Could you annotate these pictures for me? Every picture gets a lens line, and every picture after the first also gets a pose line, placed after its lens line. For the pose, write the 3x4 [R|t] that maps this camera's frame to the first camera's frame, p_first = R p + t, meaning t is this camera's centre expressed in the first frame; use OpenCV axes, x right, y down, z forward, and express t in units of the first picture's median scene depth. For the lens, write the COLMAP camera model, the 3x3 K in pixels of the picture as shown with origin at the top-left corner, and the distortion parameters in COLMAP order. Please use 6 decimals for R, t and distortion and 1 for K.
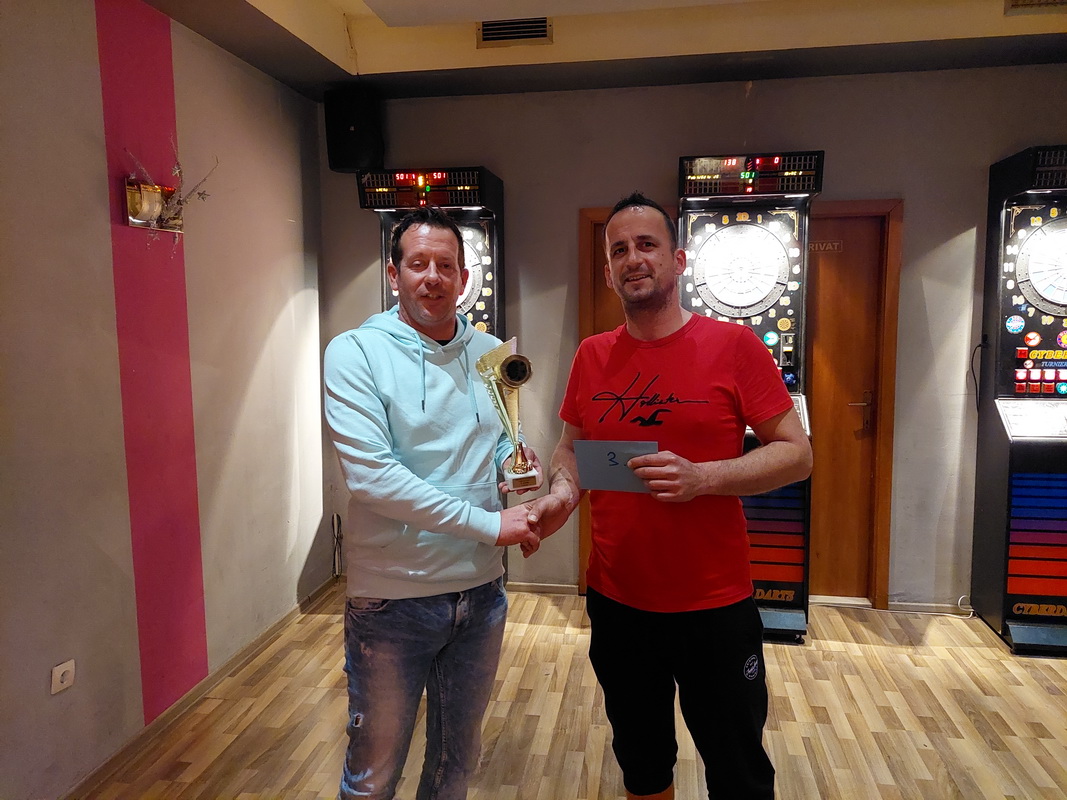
lens RADIAL K [[765.0, 0, 551.0], [0, 765.0, 389.0], [0, 0, 1]] dist [0.085304, -0.090378]
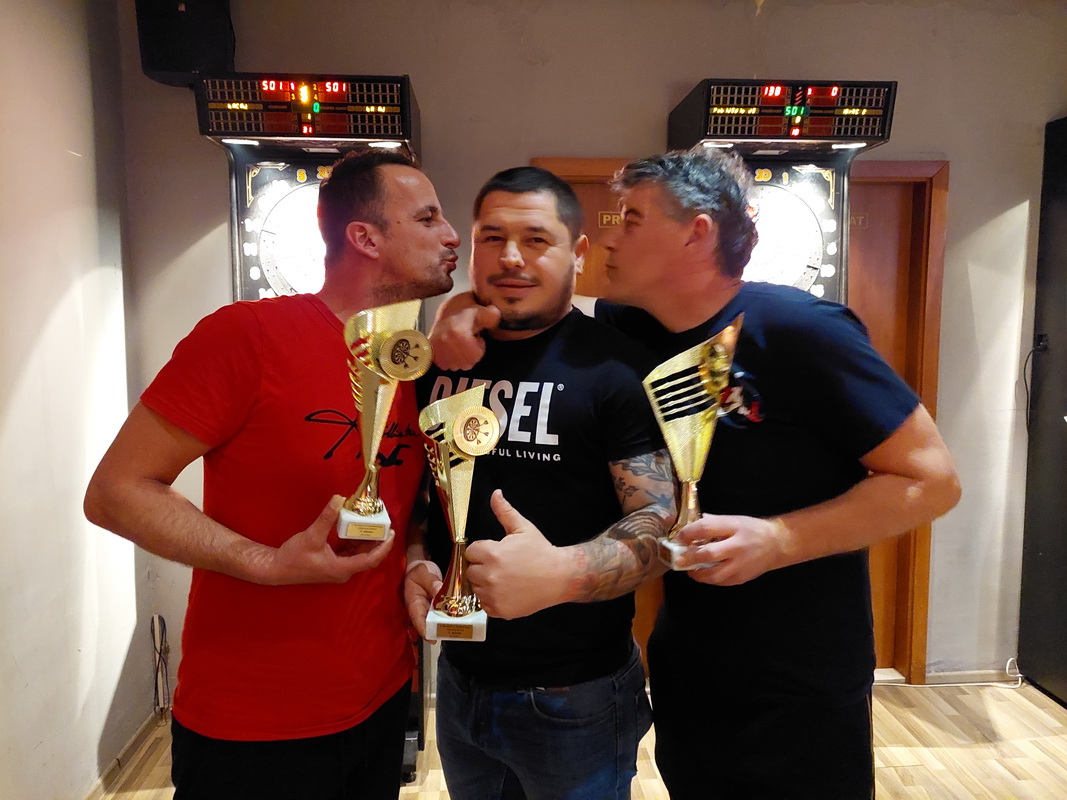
lens RADIAL K [[774.7, 0, 542.6], [0, 774.7, 385.4], [0, 0, 1]] dist [0.023123, -0.009220]
pose [[0.974283, -0.021004, 0.224348, -0.127529], [0.021485, 0.999769, 0.000293, -0.030035], [-0.224302, 0.004535, 0.974509, 0.342468]]
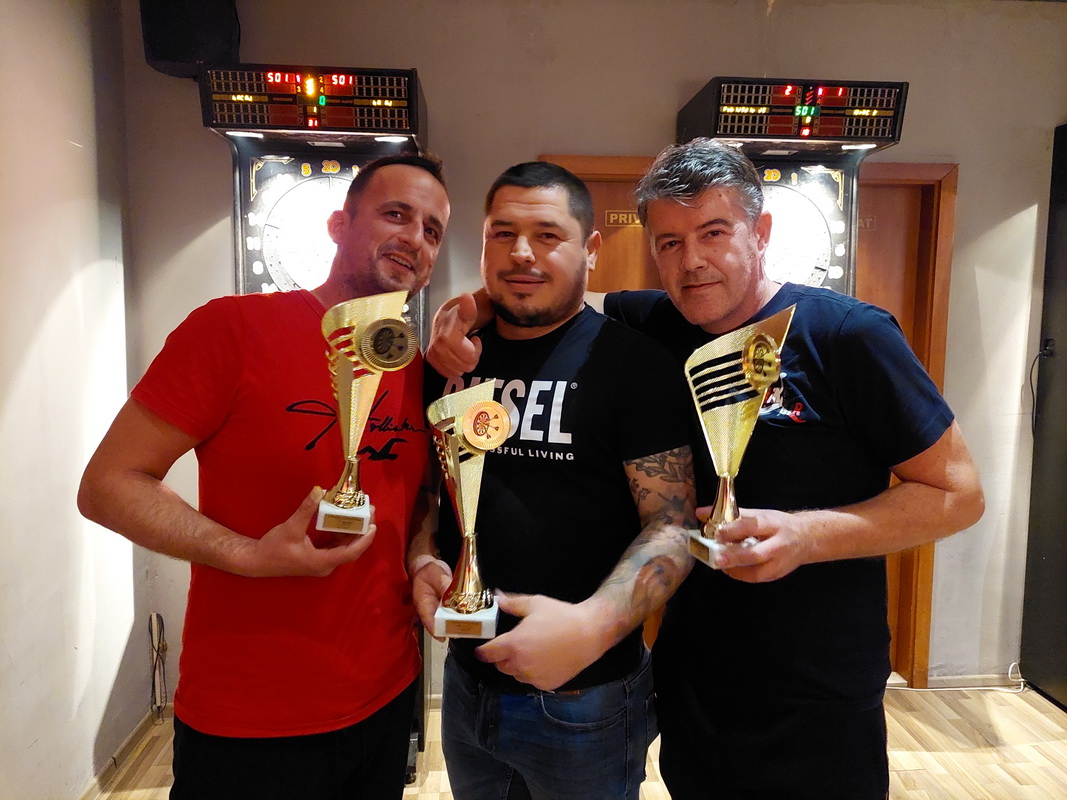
lens RADIAL K [[777.3, 0, 550.7], [0, 777.3, 387.7], [0, 0, 1]] dist [0.016340, -0.000606]
pose [[0.972461, -0.011185, 0.232796, -0.130099], [0.010714, 0.999937, 0.003286, -0.029299], [-0.232818, -0.000701, 0.972520, 0.347735]]
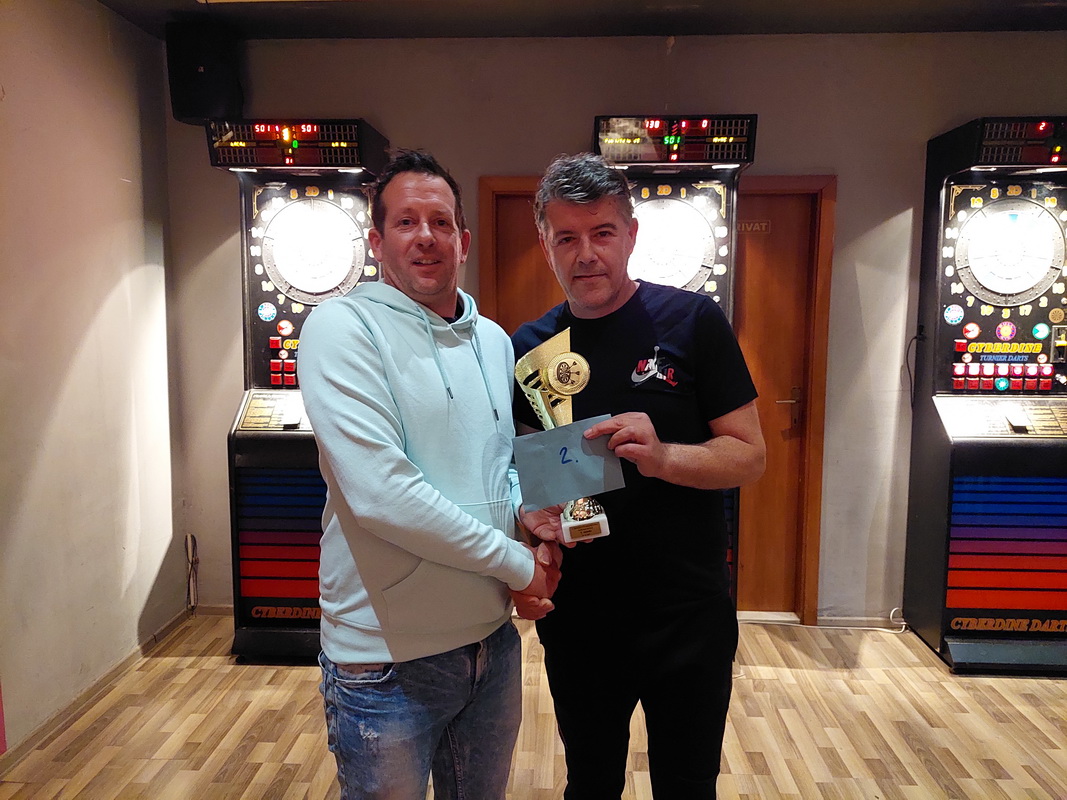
lens RADIAL K [[769.0, 0, 539.9], [0, 769.0, 388.5], [0, 0, 1]] dist [0.076762, -0.097243]
pose [[0.993984, -0.002447, 0.109502, 0.009484], [0.001259, 0.999940, 0.010917, -0.006491], [-0.109522, -0.010713, 0.993927, 0.138228]]
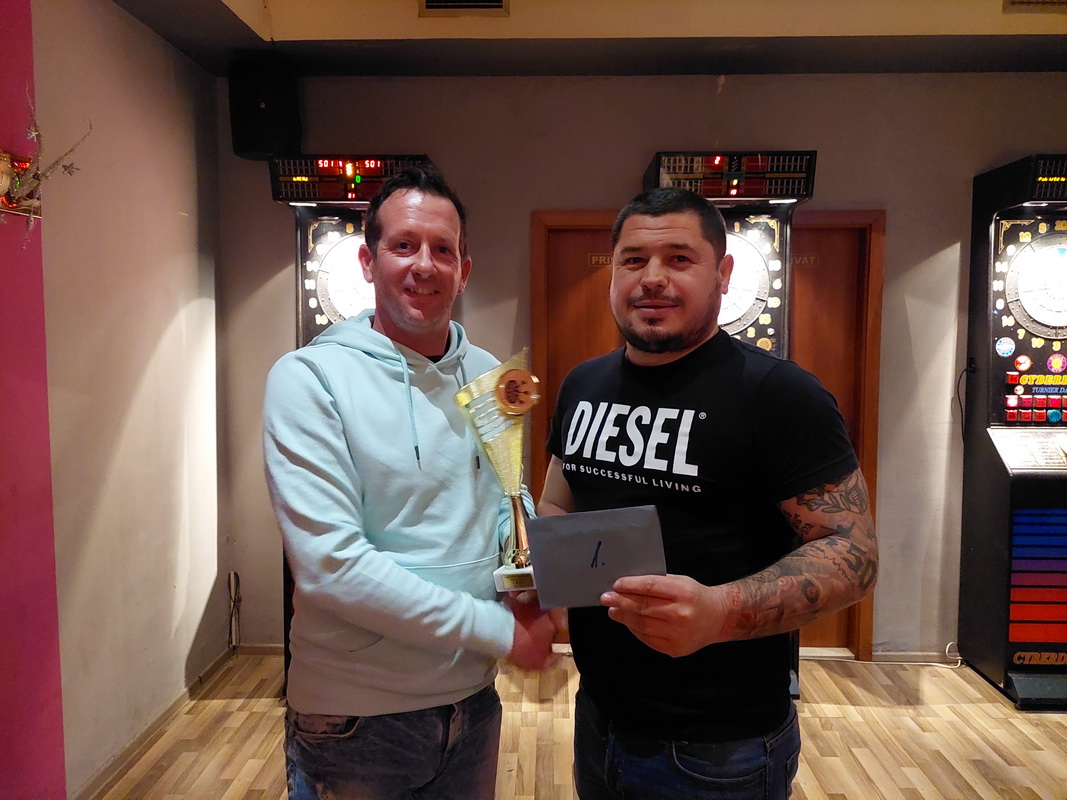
lens RADIAL K [[769.7, 0, 542.8], [0, 769.7, 385.3], [0, 0, 1]] dist [0.052660, -0.050364]
pose [[0.991730, 0.000540, 0.128342, -0.069133], [0.003978, 0.999381, -0.034948, -0.007298], [-0.128282, 0.035169, 0.991114, 0.152848]]
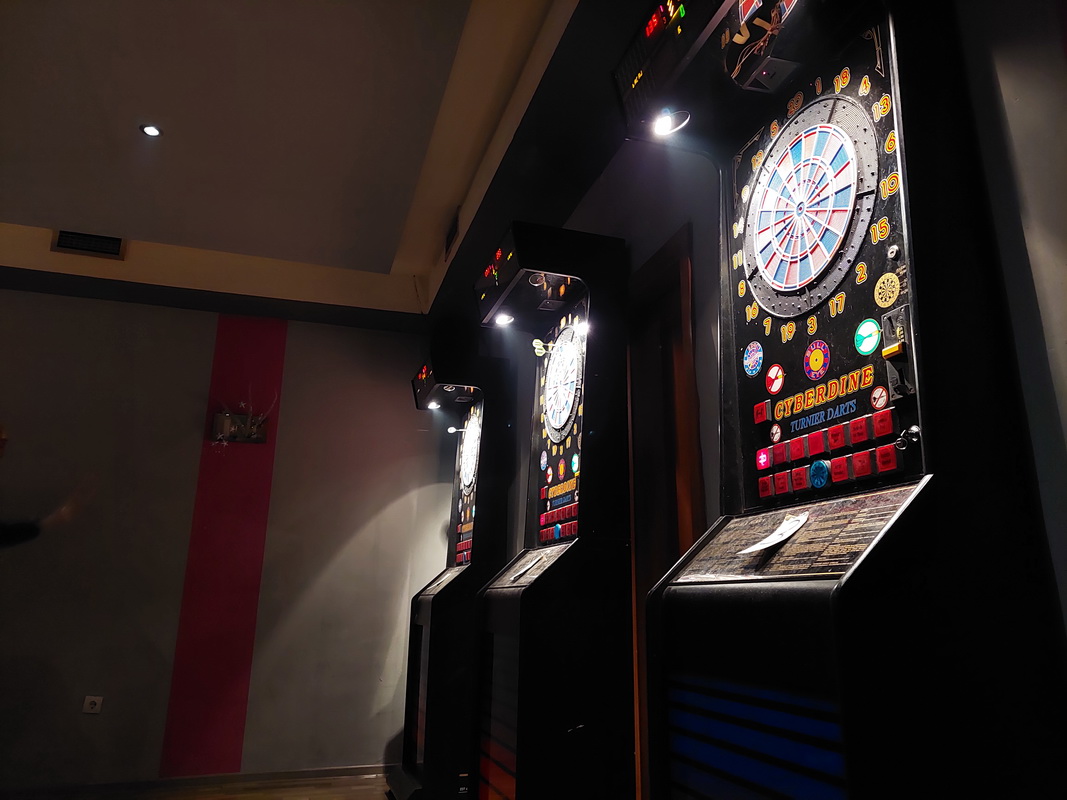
lens RADIAL K [[769.7, 0, 542.8], [0, 769.7, 385.3], [0, 0, 1]] dist [0.052660, -0.050364]
pose [[0.448512, -0.233051, -0.862858, 0.946148], [-0.100254, 0.946196, -0.307671, 0.093524], [0.888136, 0.224499, 0.401017, 0.693612]]
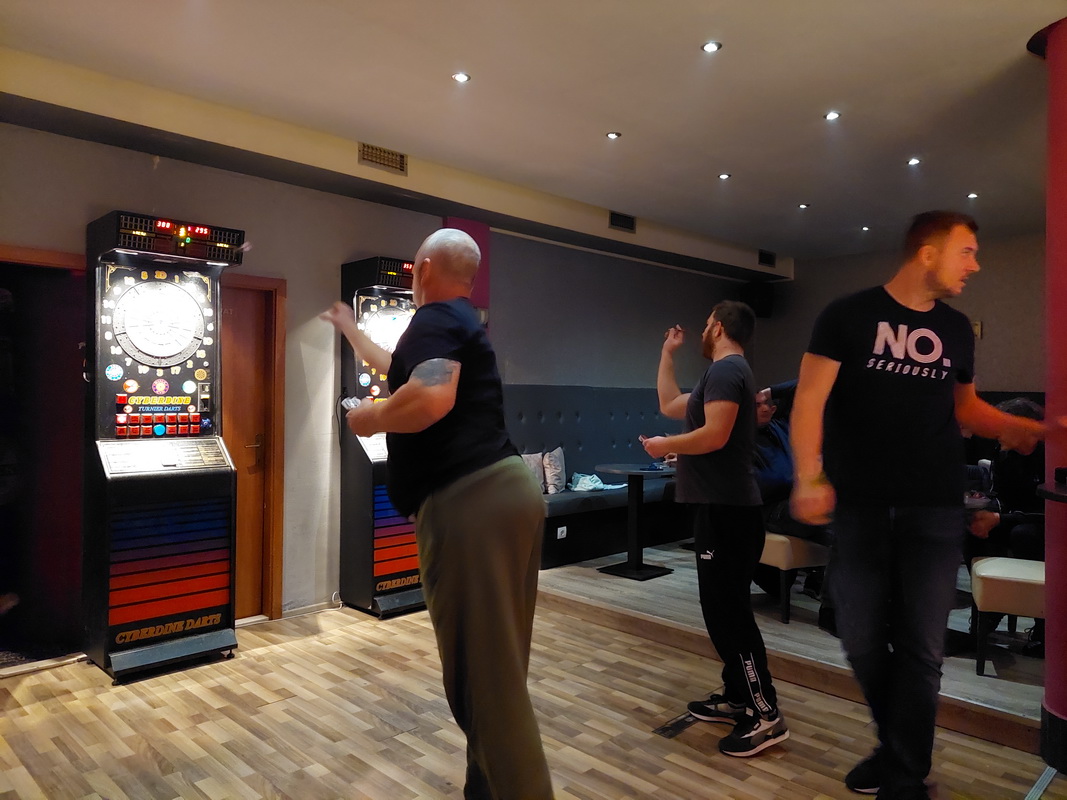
lens RADIAL K [[769.7, 0, 542.8], [0, 769.7, 385.3], [0, 0, 1]] dist [0.052660, -0.050364]
pose [[0.594195, 0.022560, 0.804005, -0.318036], [0.073836, 0.993856, -0.082455, 0.063003], [-0.800925, 0.108359, 0.588878, -0.059806]]
